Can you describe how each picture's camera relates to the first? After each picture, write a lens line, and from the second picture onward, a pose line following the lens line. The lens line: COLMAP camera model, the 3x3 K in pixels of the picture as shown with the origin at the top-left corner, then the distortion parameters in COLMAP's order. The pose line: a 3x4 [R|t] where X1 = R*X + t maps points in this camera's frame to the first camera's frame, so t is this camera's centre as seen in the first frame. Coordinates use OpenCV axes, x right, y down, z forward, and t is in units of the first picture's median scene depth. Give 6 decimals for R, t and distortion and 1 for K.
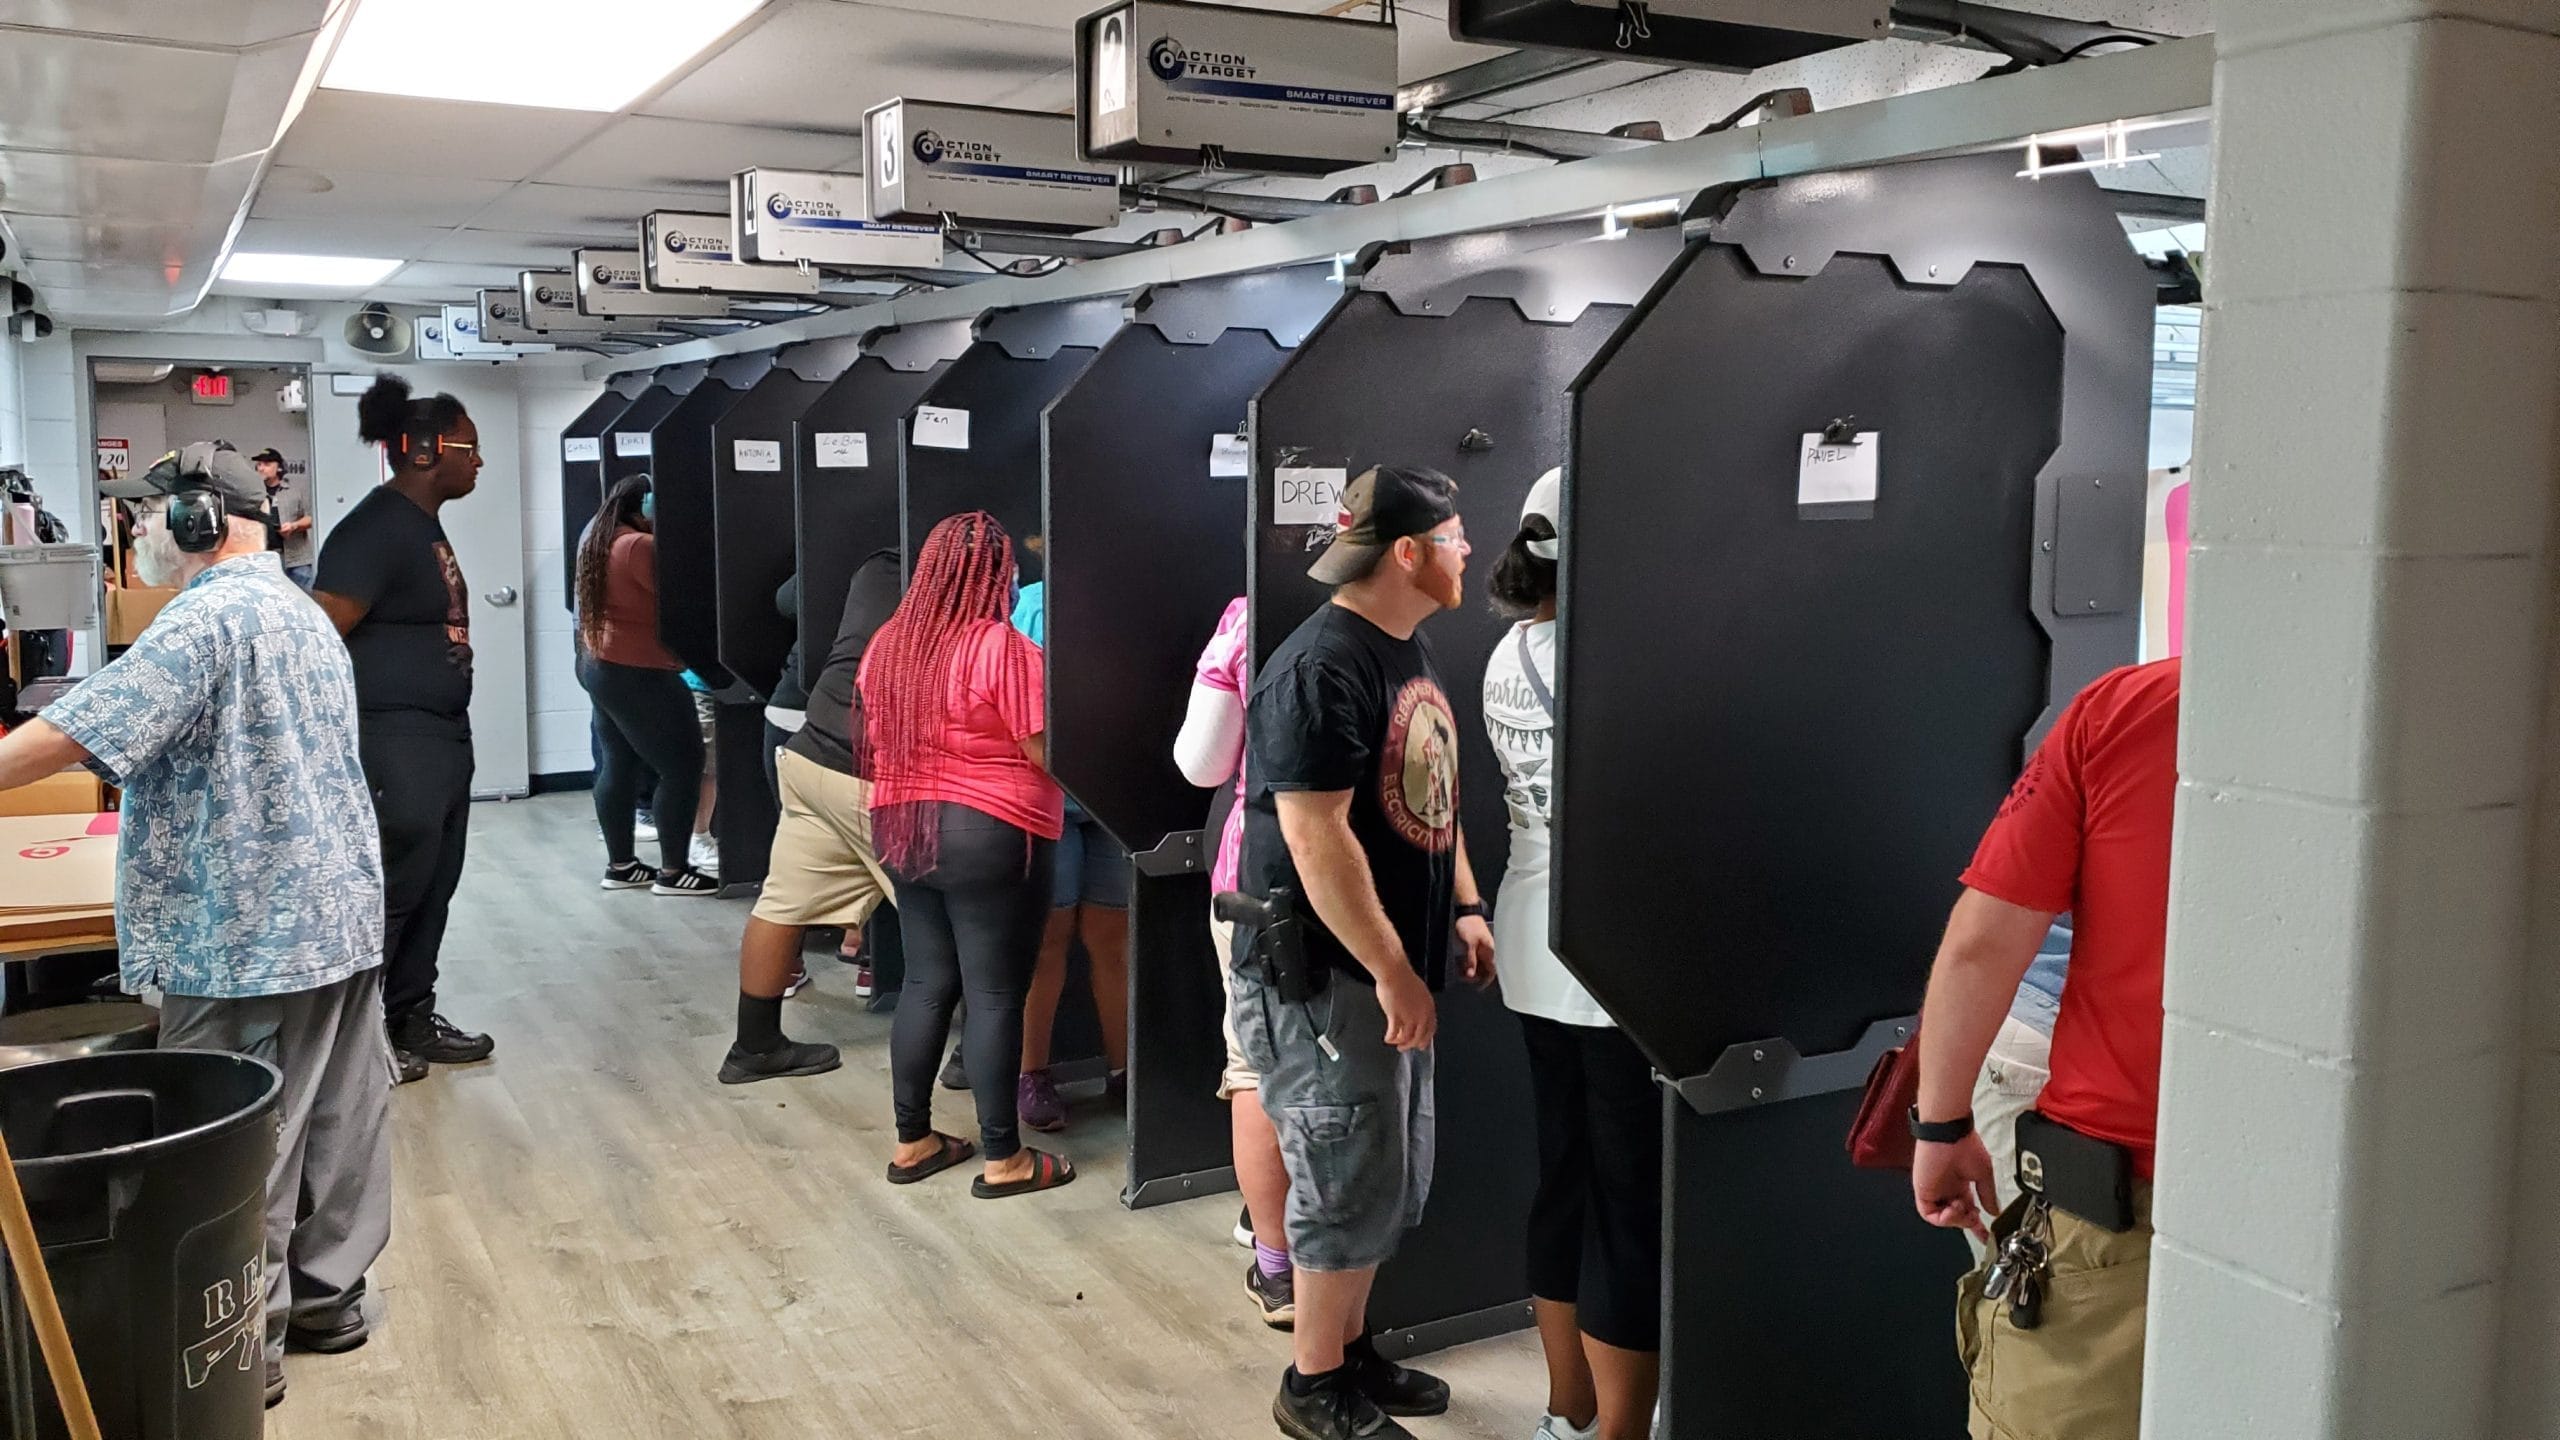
lens RADIAL K [[2094.2, 0, 1270.2], [0, 2094.2, 700.6], [0, 0, 1]] dist [0.001119, -0.011555]
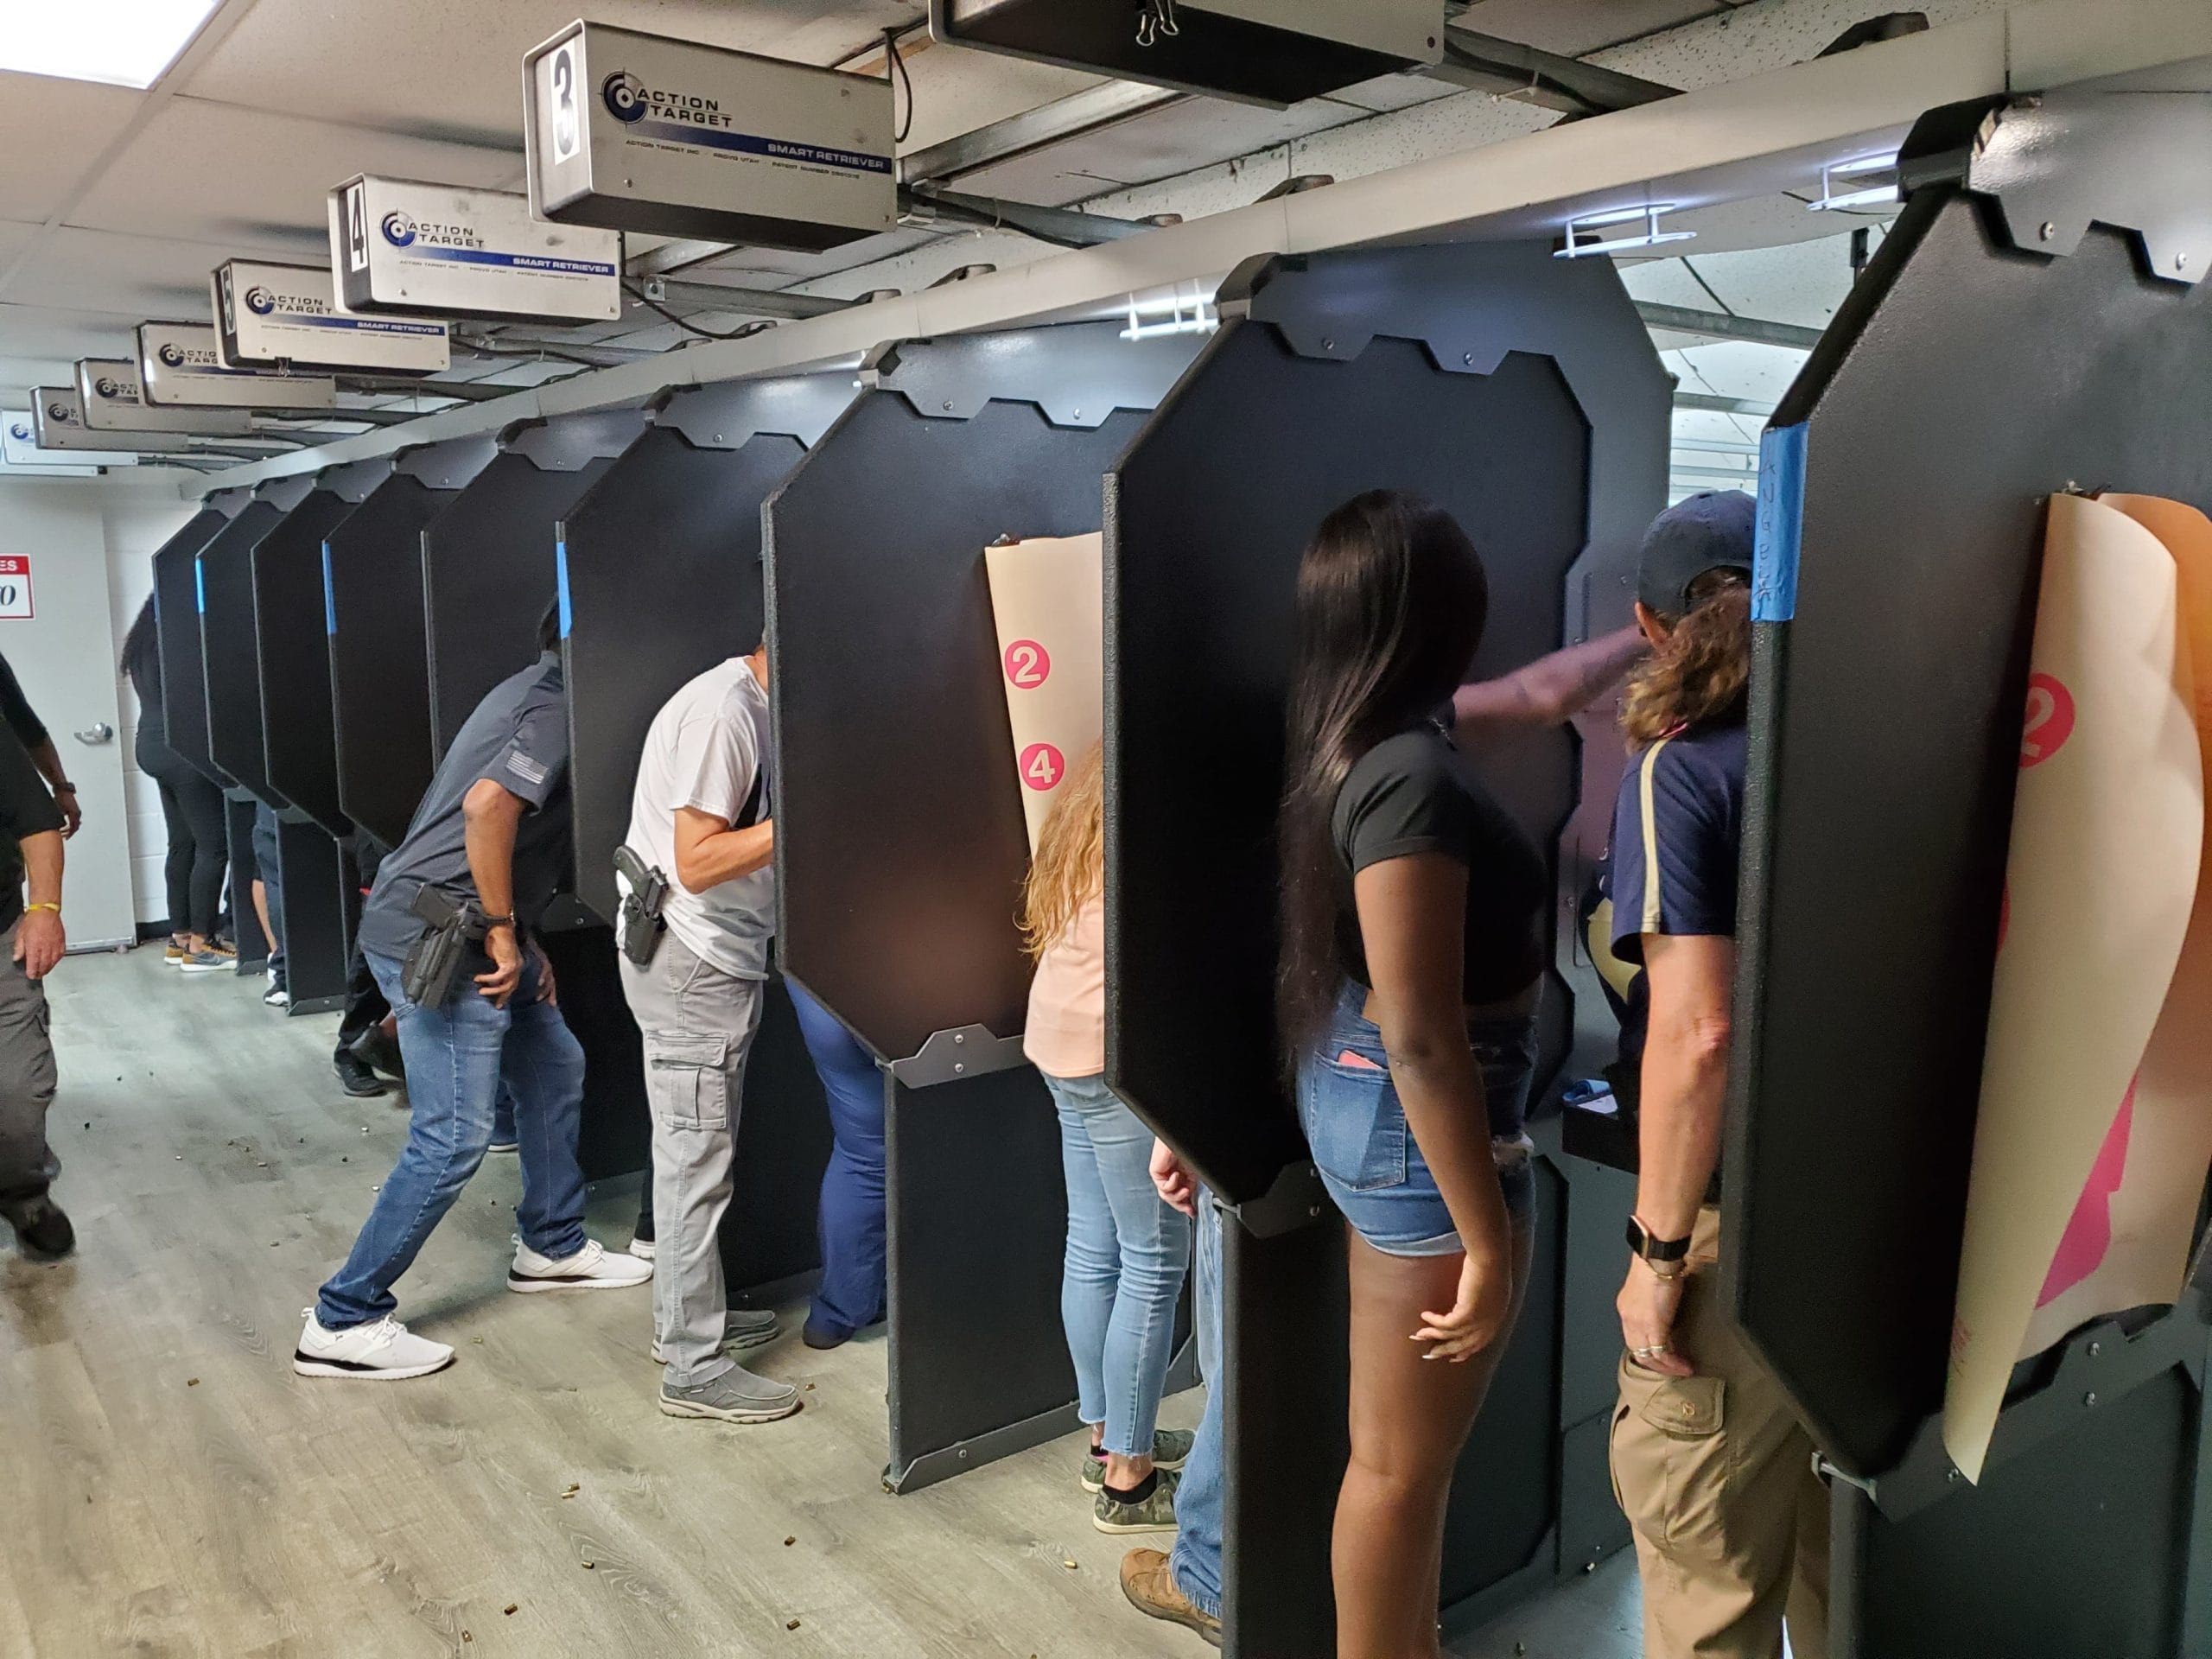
lens RADIAL K [[1717.6, 0, 1071.0], [0, 1717.6, 829.1], [0, 0, 1]] dist [-0.012212, 0.038807]
pose [[0.989700, -0.031854, 0.139567, -0.083822], [0.028098, 0.999190, 0.028799, -0.031432], [-0.140371, -0.024580, 0.989794, 0.334949]]
